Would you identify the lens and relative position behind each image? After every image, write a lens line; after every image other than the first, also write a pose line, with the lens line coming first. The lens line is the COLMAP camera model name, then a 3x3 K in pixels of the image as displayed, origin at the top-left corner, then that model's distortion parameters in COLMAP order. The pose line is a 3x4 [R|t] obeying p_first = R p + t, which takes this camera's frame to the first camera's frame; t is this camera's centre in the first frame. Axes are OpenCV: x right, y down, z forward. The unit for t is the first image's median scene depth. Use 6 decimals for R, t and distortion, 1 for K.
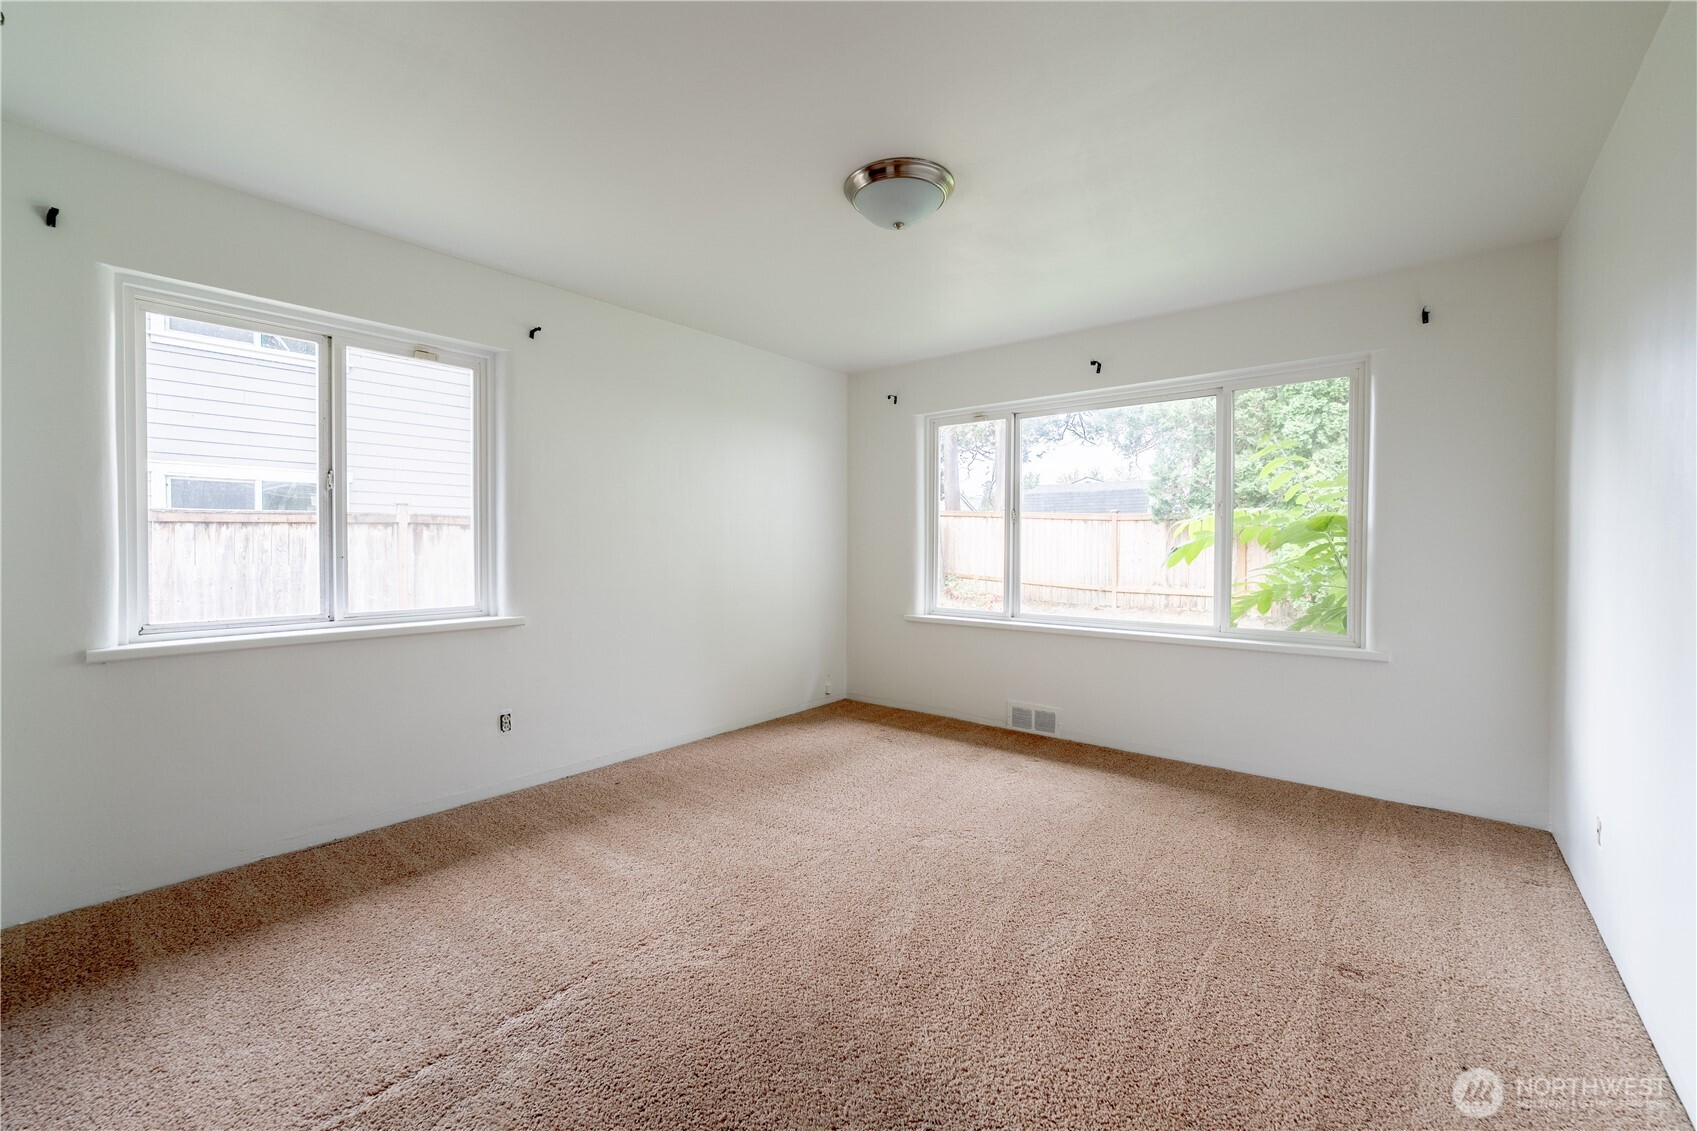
lens RADIAL K [[690.7, 0, 848.9], [0, 690.7, 559.4], [0, 0, 1]] dist [-0.000163, -0.000401]
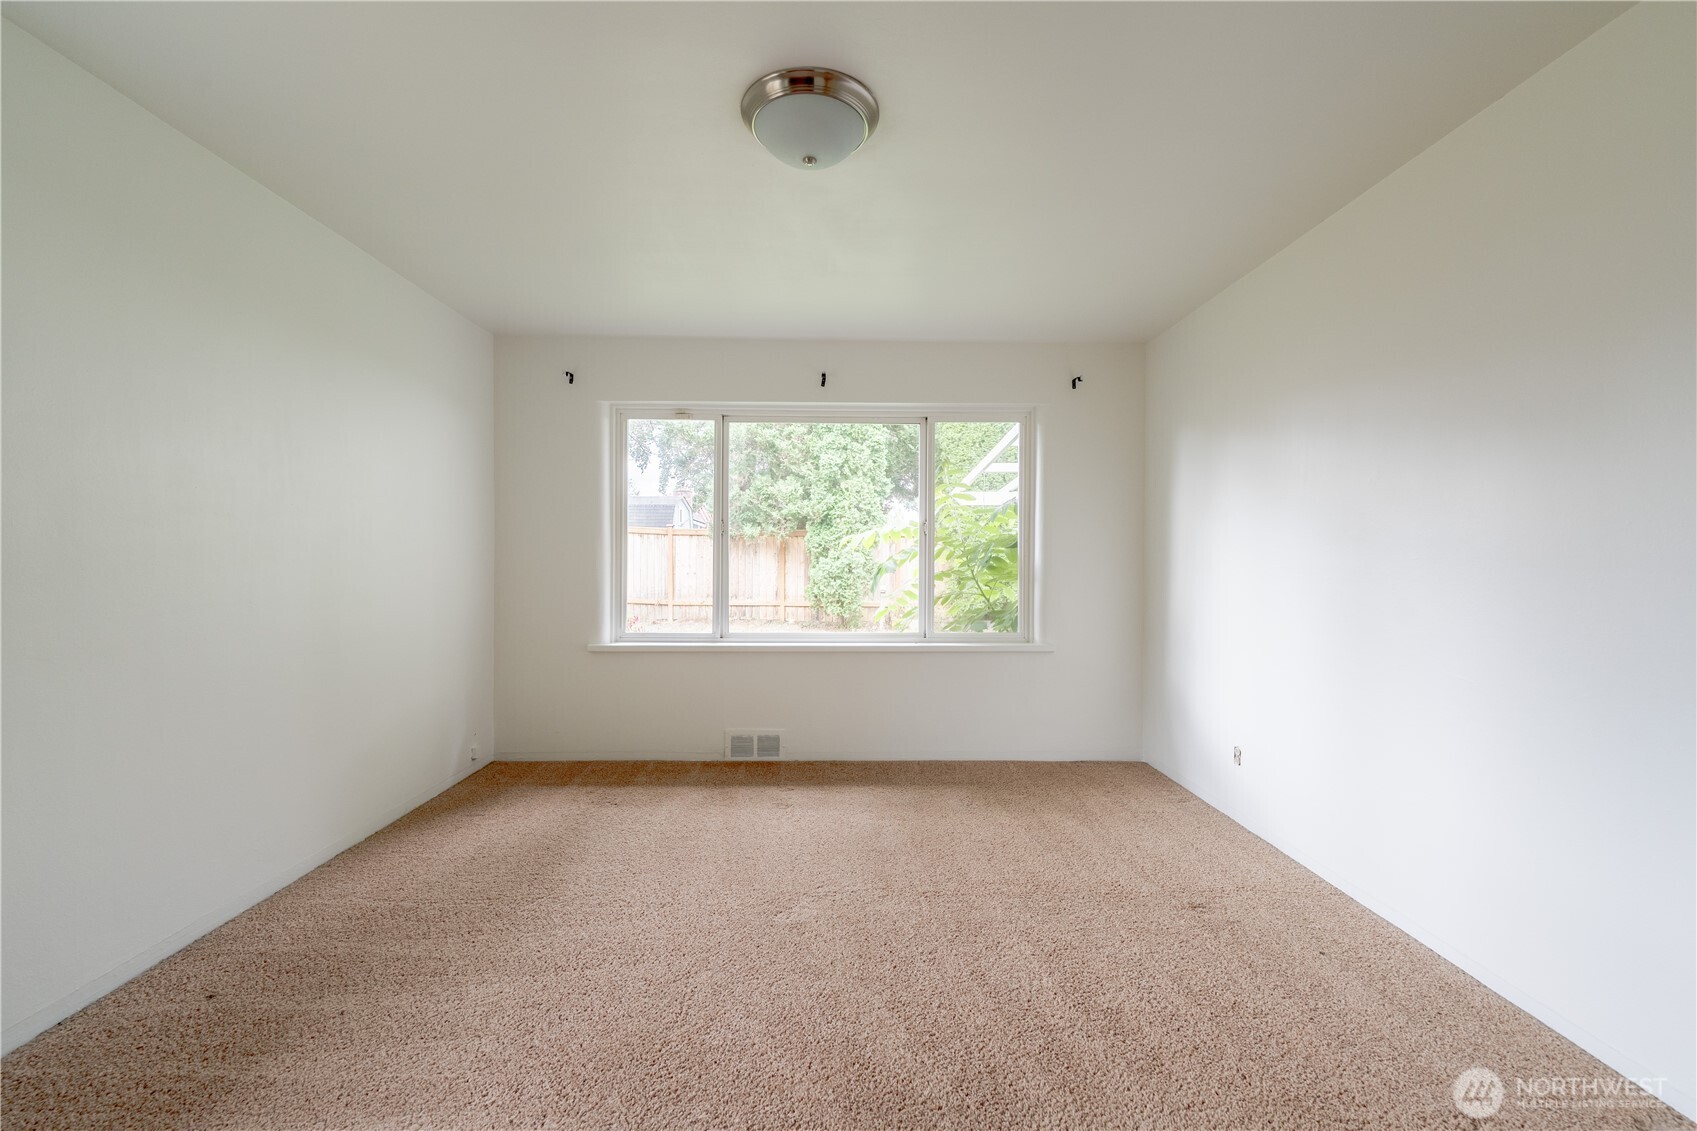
lens RADIAL K [[688.7, 0, 848.6], [0, 688.7, 572.5], [0, 0, 1]] dist [-0.000356, -0.000517]
pose [[0.764408, -0.011833, 0.644624, -0.239063], [0.012785, 0.999913, 0.003194, -0.004074], [-0.644606, 0.005800, 0.764493, 0.208846]]
